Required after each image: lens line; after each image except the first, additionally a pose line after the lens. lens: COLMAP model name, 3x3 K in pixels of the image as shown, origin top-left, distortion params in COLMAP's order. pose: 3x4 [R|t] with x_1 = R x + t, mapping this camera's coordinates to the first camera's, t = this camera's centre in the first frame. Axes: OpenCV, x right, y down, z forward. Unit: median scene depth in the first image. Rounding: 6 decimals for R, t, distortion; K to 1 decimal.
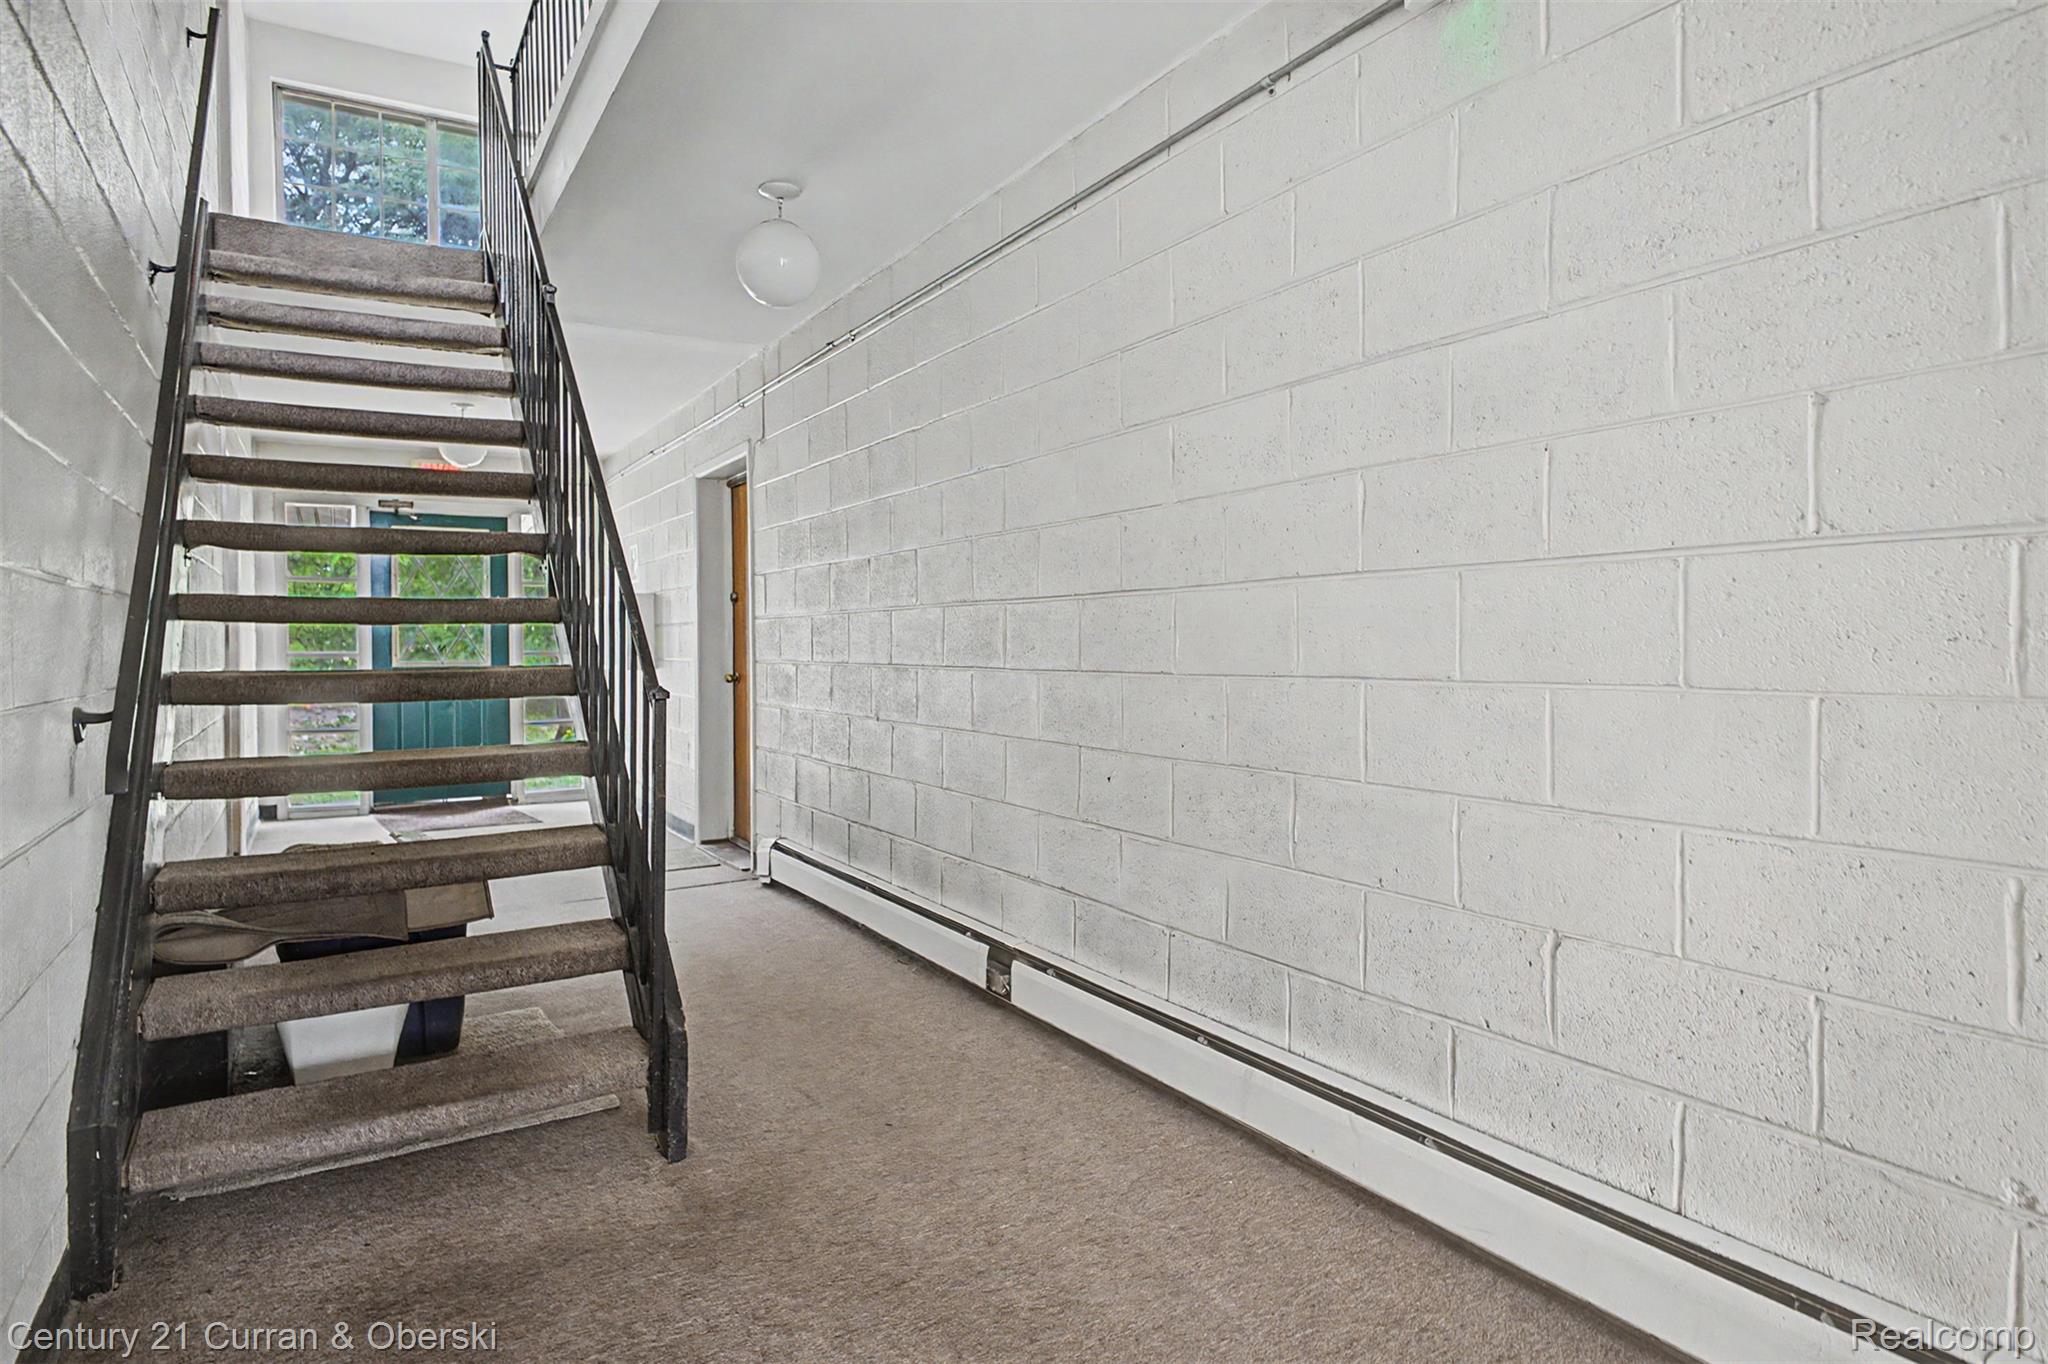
lens RADIAL K [[1219.2, 0, 1025.7], [0, 1219.2, 678.7], [0, 0, 1]] dist [0.036454, -0.003344]
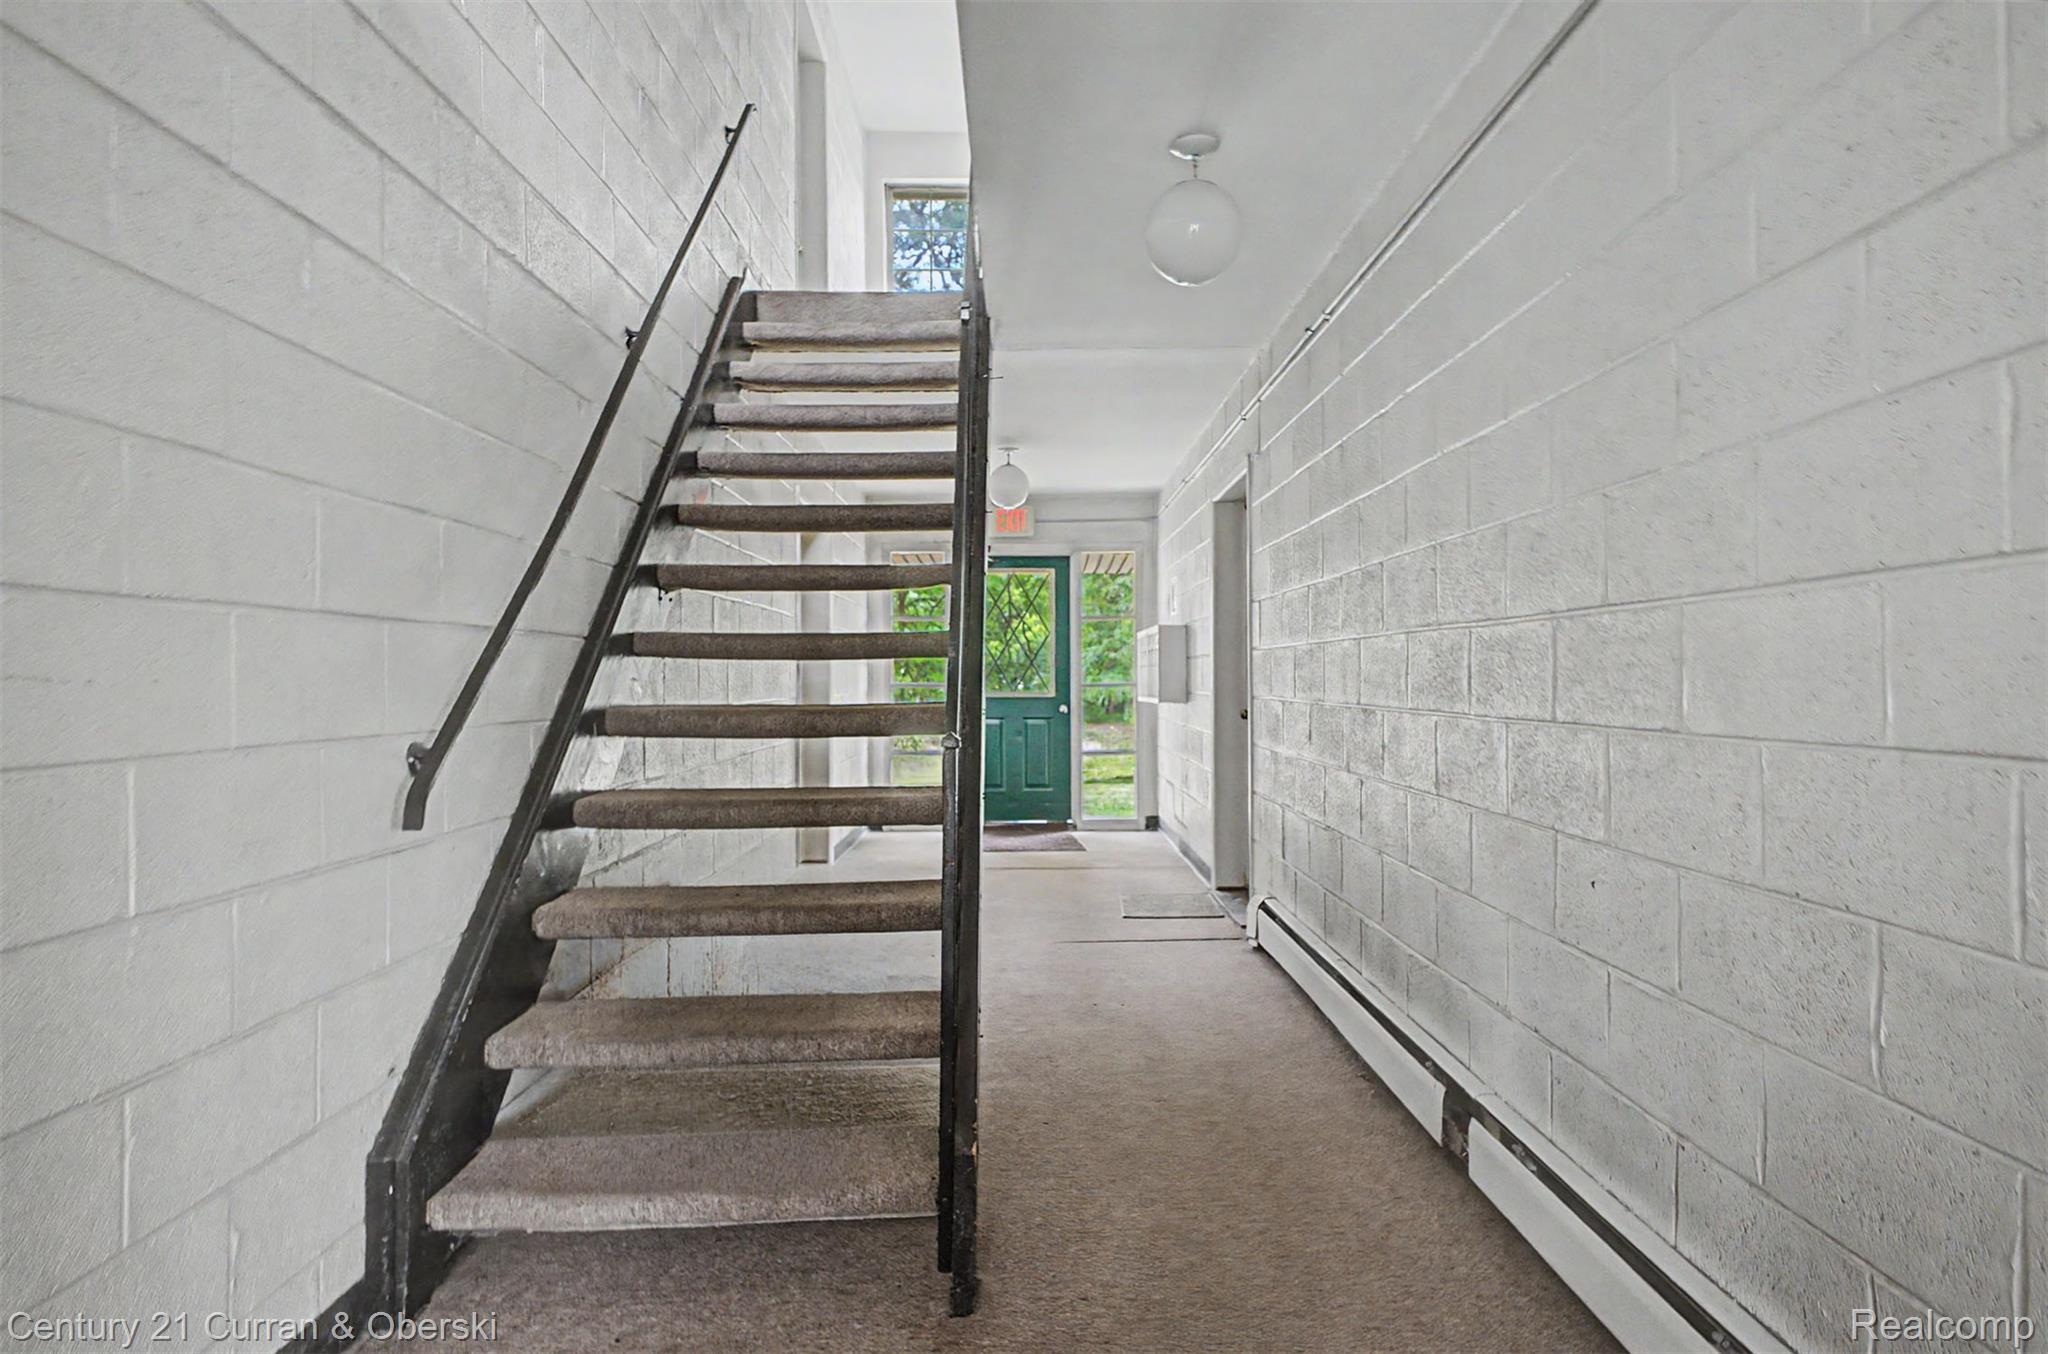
lens RADIAL K [[1193.9, 0, 1024.0], [0, 1193.9, 677.0], [0, 0, 1]] dist [0.072478, -0.044176]
pose [[0.868684, 0.003212, -0.495356, 0.111139], [-0.015967, 0.999641, -0.021520, -0.011305], [0.495109, 0.026604, 0.868423, 0.225831]]
